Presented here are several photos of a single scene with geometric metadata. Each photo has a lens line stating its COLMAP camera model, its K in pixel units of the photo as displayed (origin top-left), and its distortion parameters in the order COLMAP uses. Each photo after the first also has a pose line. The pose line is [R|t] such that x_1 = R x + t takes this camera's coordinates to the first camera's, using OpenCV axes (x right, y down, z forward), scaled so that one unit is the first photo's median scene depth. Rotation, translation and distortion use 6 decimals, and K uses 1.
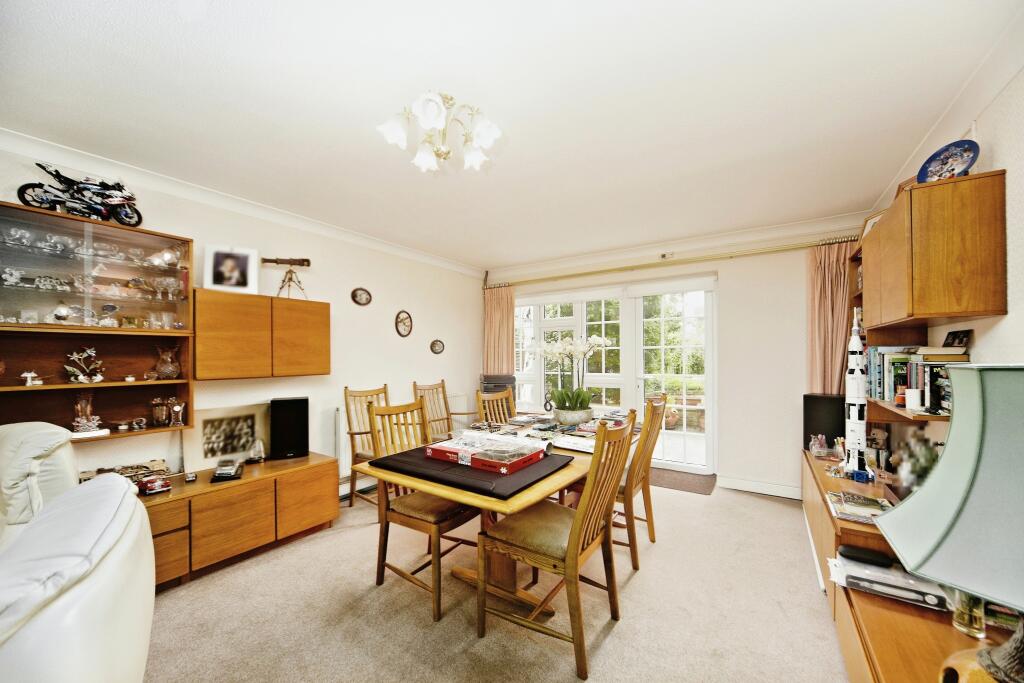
lens RADIAL K [[363.2, 0, 514.1], [0, 363.2, 348.0], [0, 0, 1]] dist [-0.001372, -0.000133]
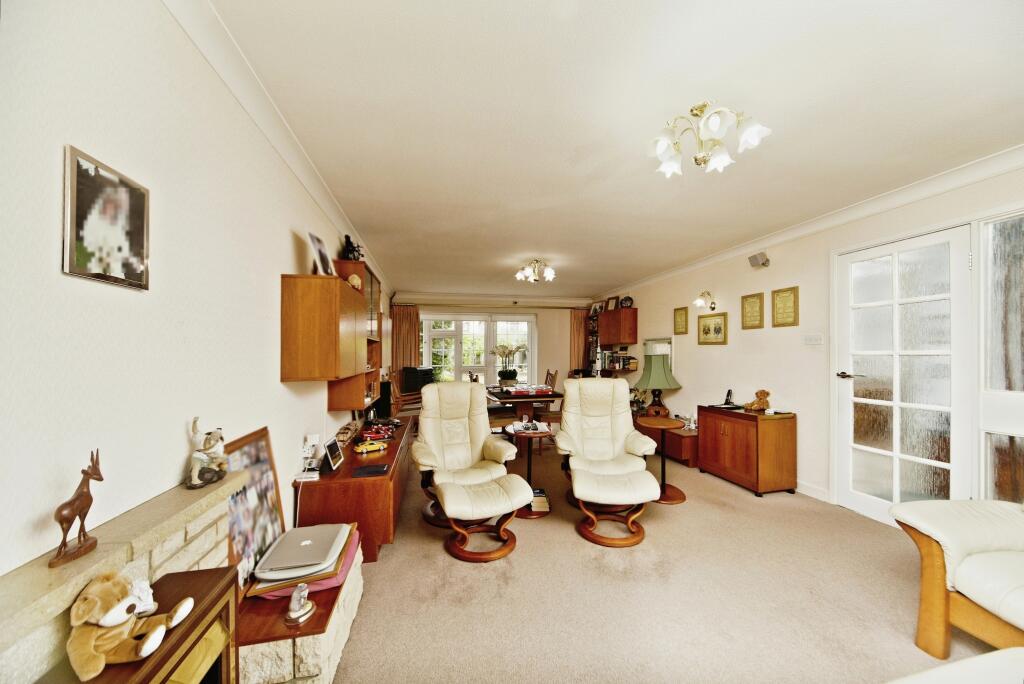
lens RADIAL K [[363.2, 0, 514.1], [0, 363.2, 348.5], [0, 0, 1]] dist [-0.001372, -0.000133]
pose [[0.680491, 0.012941, 0.732642, -1.259977], [-0.009272, 0.999916, -0.009050, 0.008134], [-0.732698, -0.000634, 0.680554, -0.378452]]
